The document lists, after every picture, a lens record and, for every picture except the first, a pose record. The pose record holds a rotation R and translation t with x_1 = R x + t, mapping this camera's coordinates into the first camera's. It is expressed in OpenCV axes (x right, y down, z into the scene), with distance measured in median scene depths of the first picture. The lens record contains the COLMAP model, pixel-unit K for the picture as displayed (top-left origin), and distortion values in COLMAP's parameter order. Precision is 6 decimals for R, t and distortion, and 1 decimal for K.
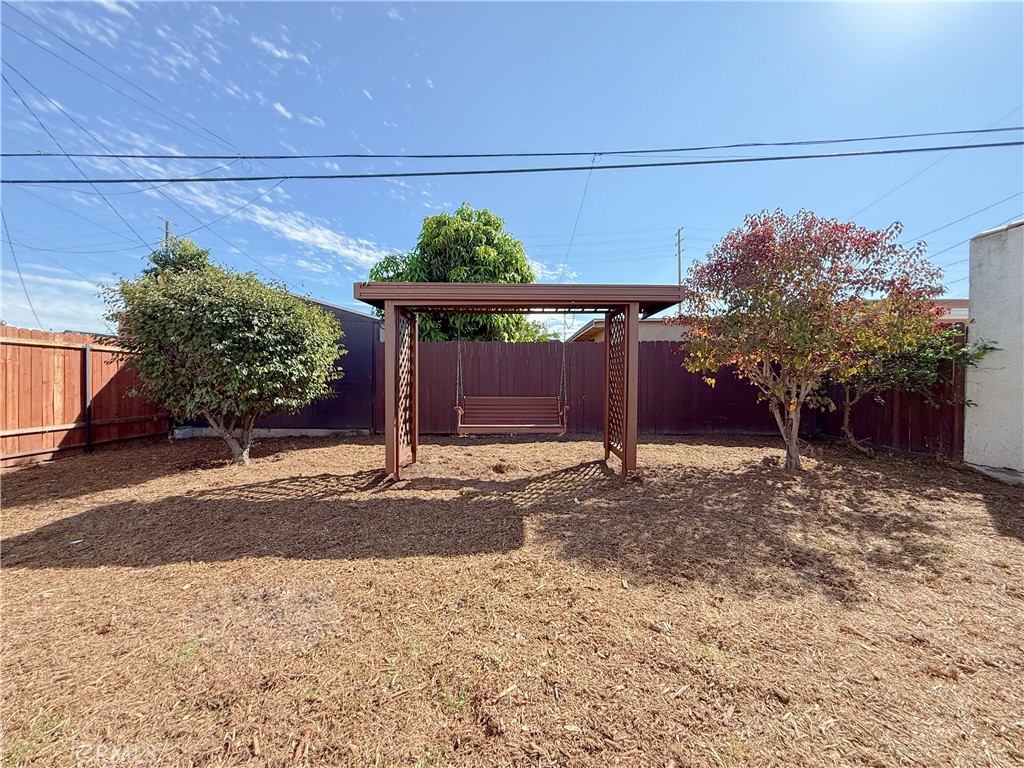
lens RADIAL K [[409.7, 0, 510.6], [0, 409.7, 384.2], [0, 0, 1]] dist [-0.000431, 0.000326]
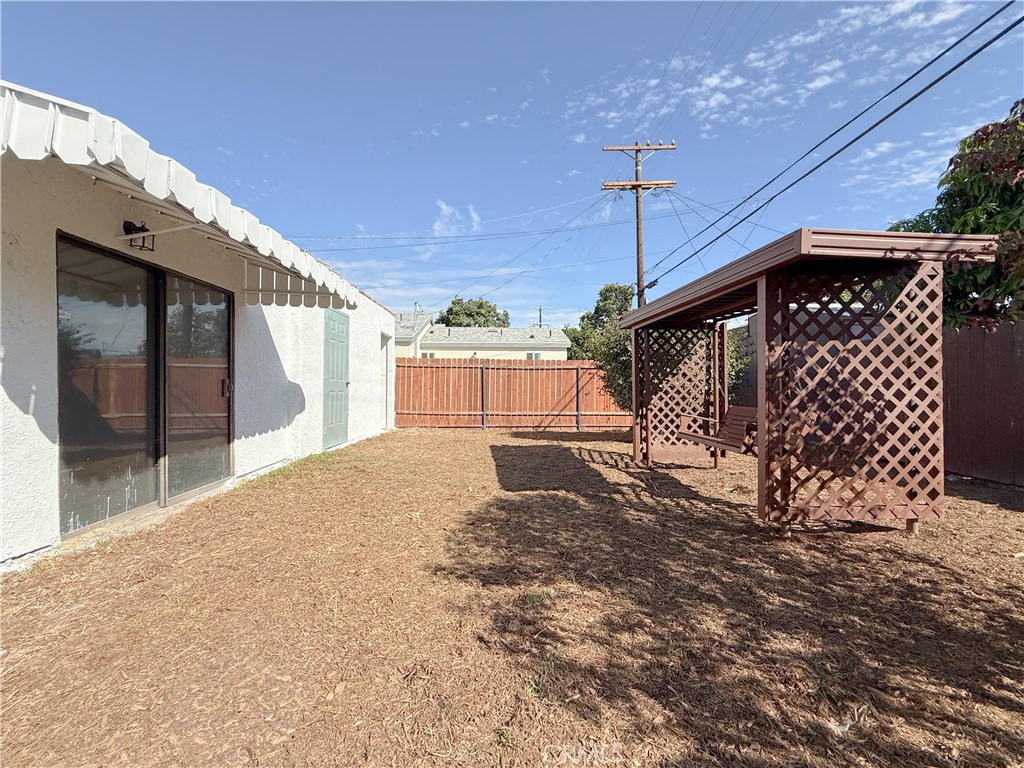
lens RADIAL K [[396.0, 0, 510.8], [0, 396.0, 377.9], [0, 0, 1]] dist [-0.003033, -0.000043]
pose [[0.061125, -0.016249, -0.997998, 1.148528], [-0.031855, 0.999326, -0.018222, -0.010705], [0.997622, 0.032905, 0.060566, 0.640097]]
